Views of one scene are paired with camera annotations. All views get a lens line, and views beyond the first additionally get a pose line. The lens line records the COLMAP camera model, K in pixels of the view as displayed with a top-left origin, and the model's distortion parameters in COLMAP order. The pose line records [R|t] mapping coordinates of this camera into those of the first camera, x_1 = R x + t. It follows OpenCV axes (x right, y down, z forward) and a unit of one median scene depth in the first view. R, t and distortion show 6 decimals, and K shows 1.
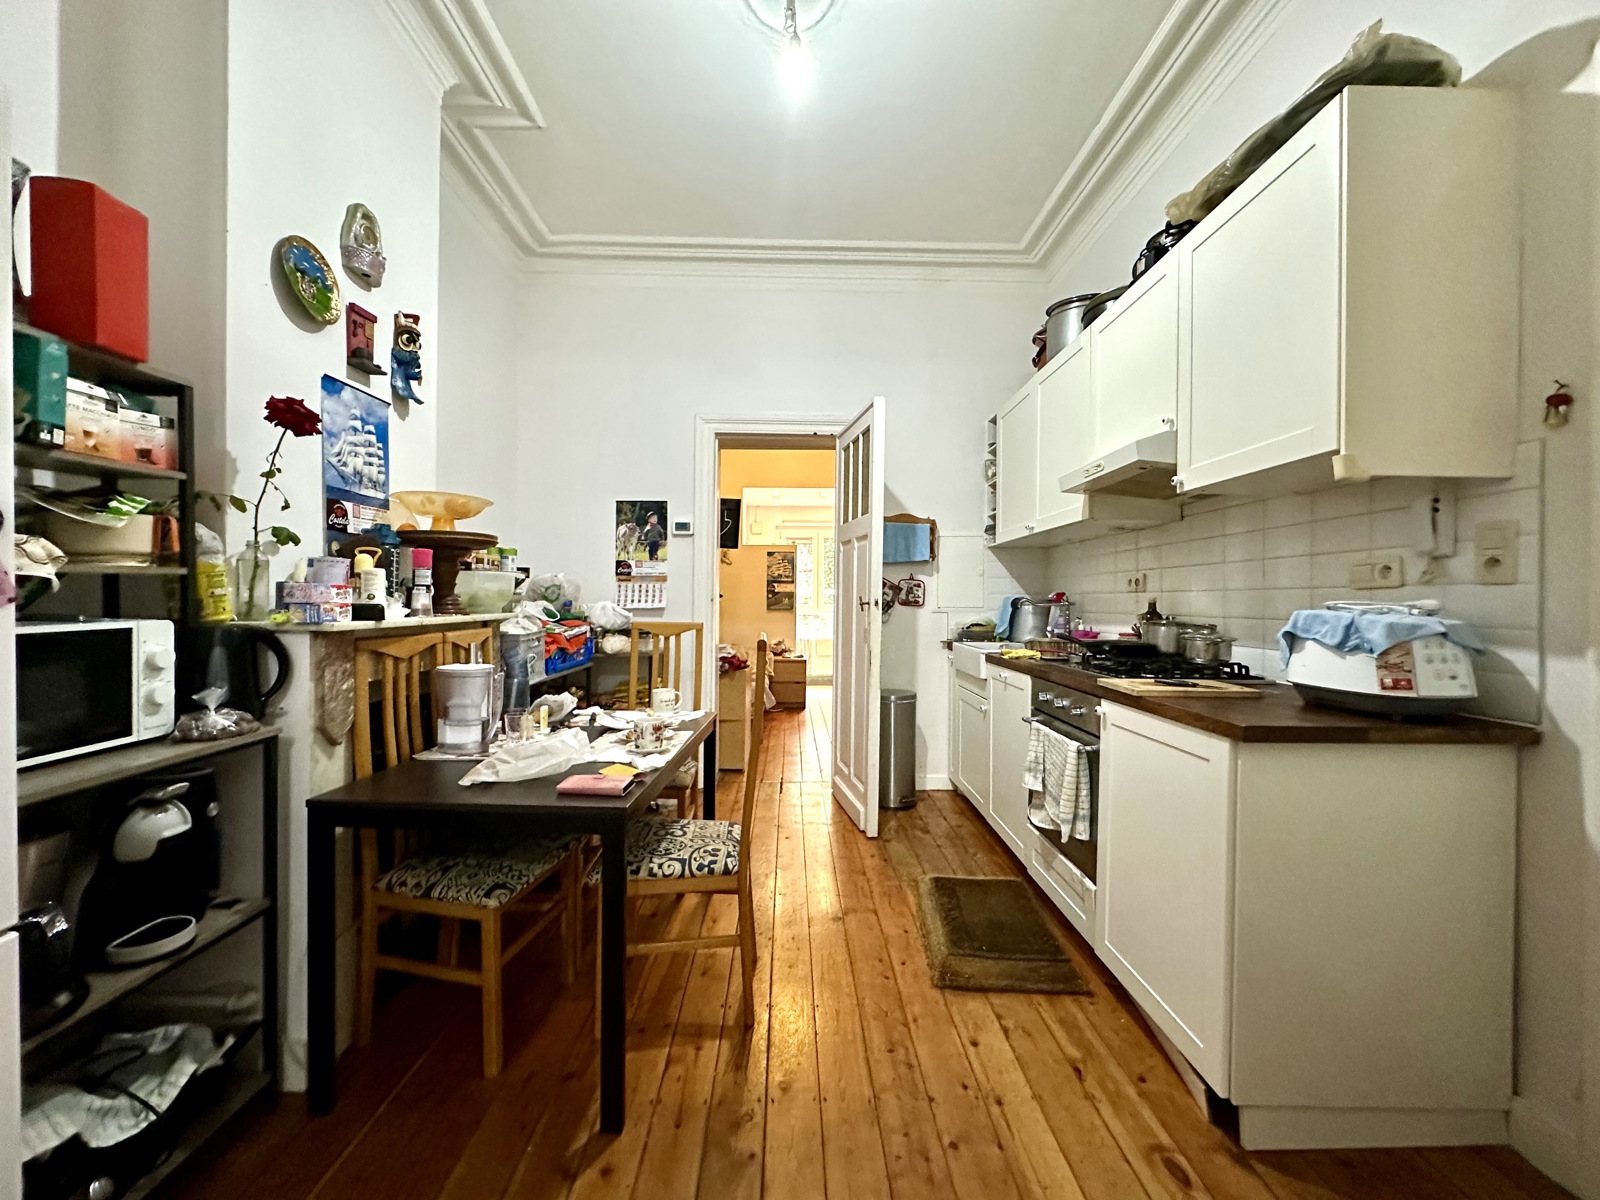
lens RADIAL K [[642.0, 0, 800.0], [0, 642.0, 600.0], [0, 0, 1]] dist [-0.000746, -0.000372]
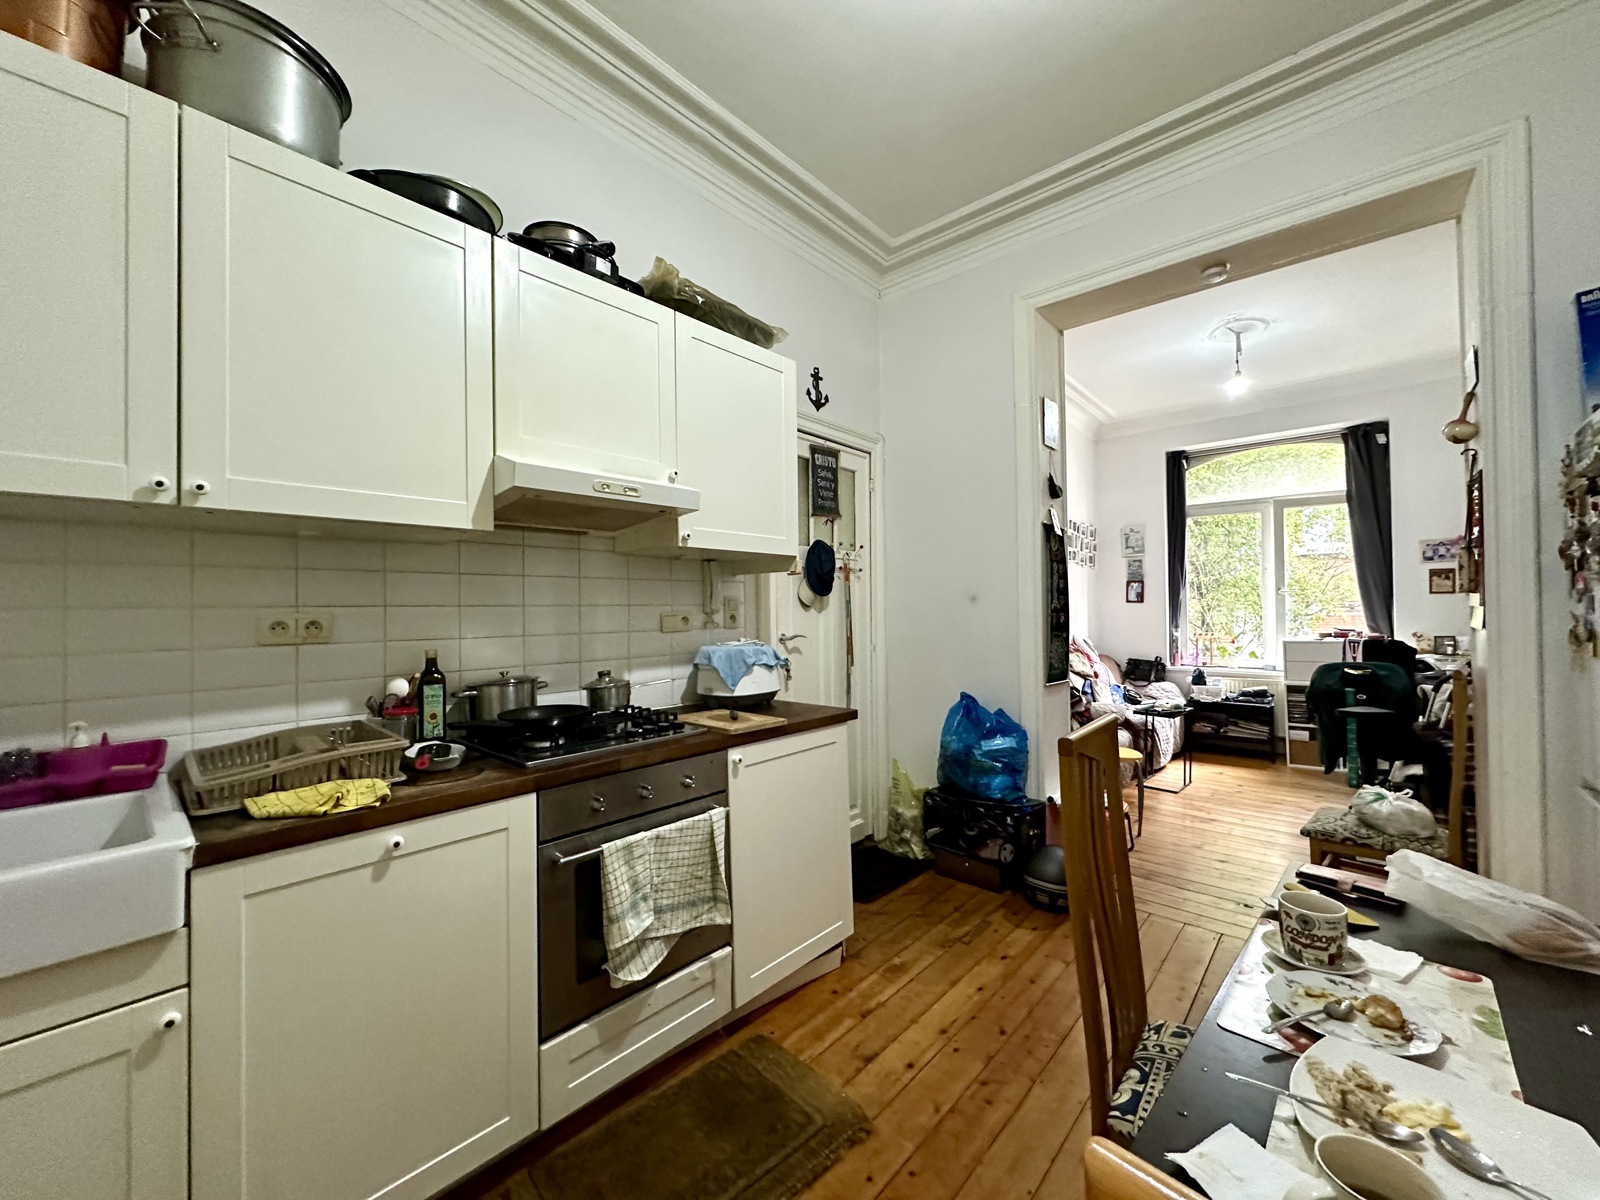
lens RADIAL K [[636.4, 0, 800.0], [0, 636.4, 600.0], [0, 0, 1]] dist [-0.005482, -0.000229]
pose [[-0.736537, 0.011538, 0.676299, -0.267976], [0.005742, 0.999925, -0.010806, -0.063223], [-0.676373, -0.004075, -0.736548, 1.611340]]
